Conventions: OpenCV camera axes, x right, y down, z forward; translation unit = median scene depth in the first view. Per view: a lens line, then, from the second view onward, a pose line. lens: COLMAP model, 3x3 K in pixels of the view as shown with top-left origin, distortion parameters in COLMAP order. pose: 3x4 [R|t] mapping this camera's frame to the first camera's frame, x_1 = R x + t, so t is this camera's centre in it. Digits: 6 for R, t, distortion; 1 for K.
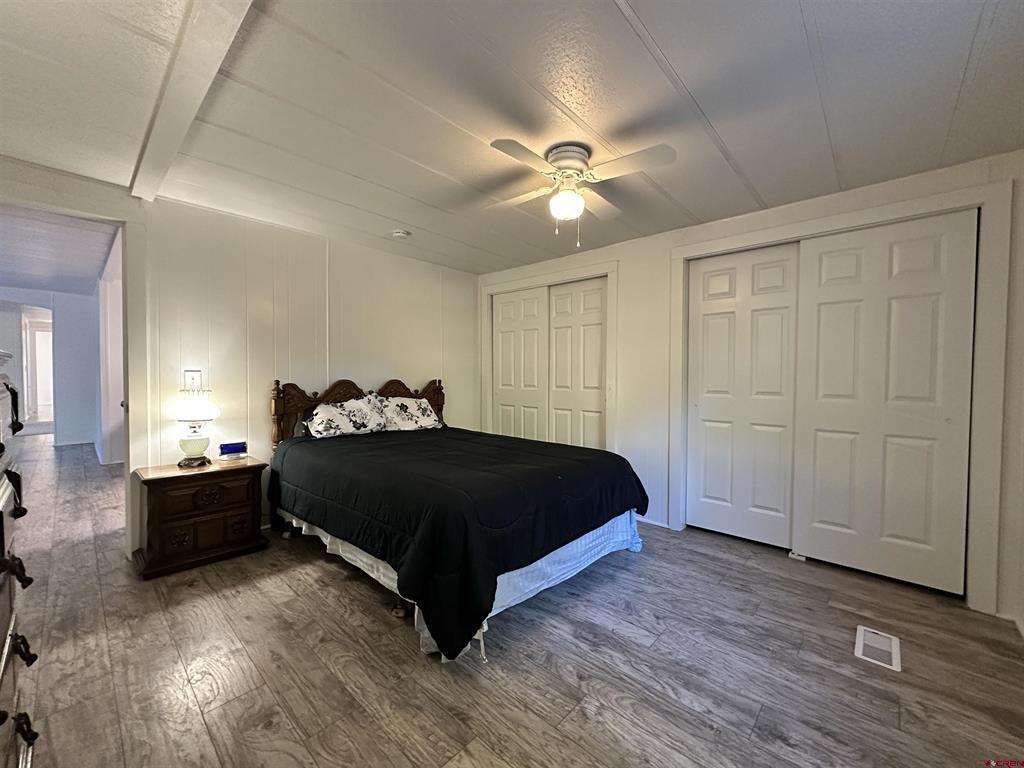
lens RADIAL K [[406.7, 0, 513.7], [0, 406.7, 384.7], [0, 0, 1]] dist [-0.004065, 0.000724]
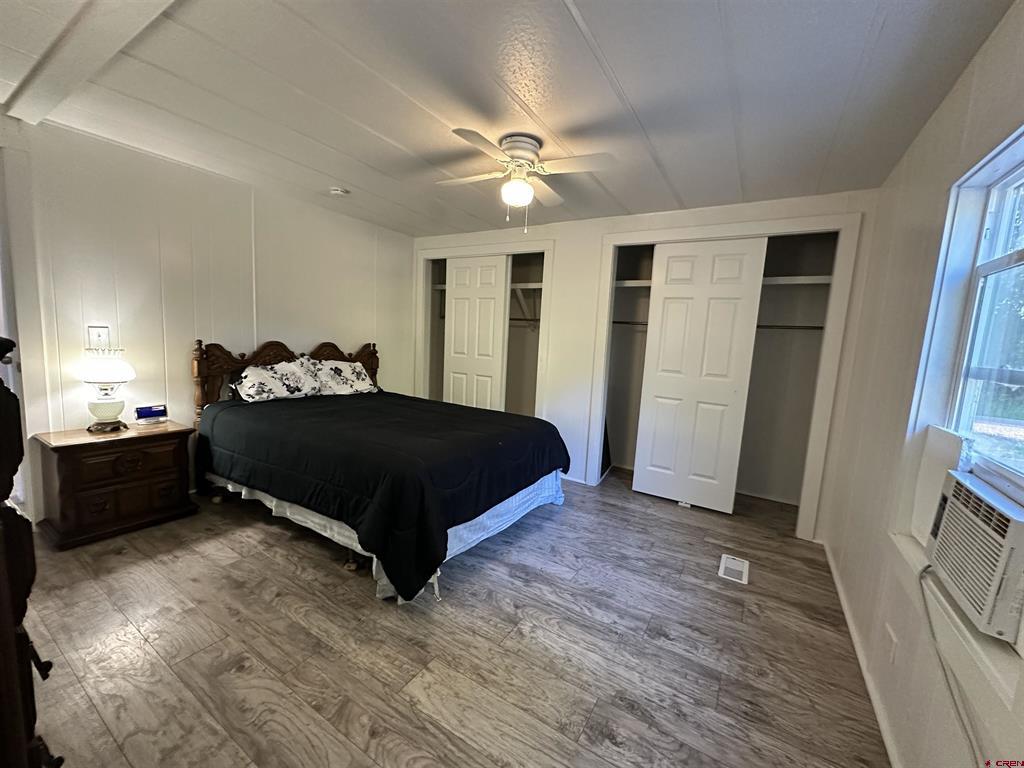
lens RADIAL K [[406.7, 0, 513.7], [0, 406.7, 384.7], [0, 0, 1]] dist [-0.004065, 0.000724]
pose [[0.981039, 0.023907, 0.192330, -0.068344], [-0.042815, 0.994578, 0.094766, -0.039492], [-0.189022, -0.101204, 0.976744, -0.086146]]
